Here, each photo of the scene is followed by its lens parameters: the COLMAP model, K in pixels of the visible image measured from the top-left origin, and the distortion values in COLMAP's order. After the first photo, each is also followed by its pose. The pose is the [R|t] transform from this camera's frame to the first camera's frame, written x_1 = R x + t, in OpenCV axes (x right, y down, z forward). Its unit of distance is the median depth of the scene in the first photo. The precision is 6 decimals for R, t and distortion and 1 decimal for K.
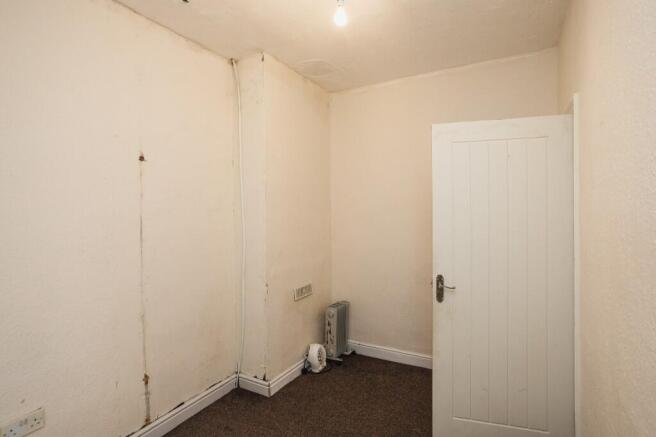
lens RADIAL K [[312.7, 0, 327.7], [0, 312.7, 218.2], [0, 0, 1]] dist [0.010288, 0.003747]
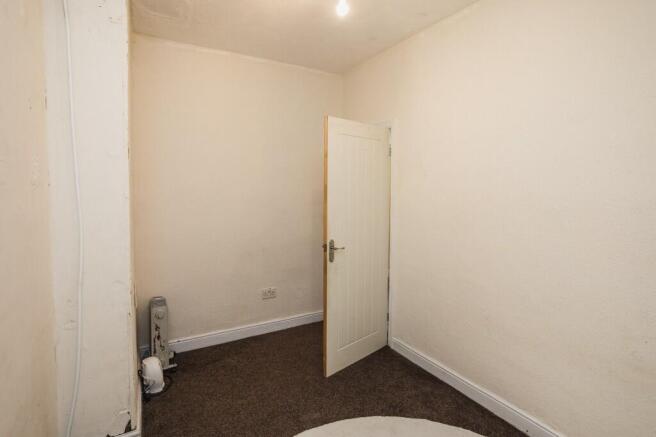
lens RADIAL K [[312.7, 0, 318.3], [0, 312.7, 196.6], [0, 0, 1]] dist [0.010288, 0.003747]
pose [[0.579551, -0.010870, 0.814864, -0.436434], [0.007495, 0.999940, 0.008008, 0.000613], [-0.814902, 0.001467, 0.579597, 0.216335]]
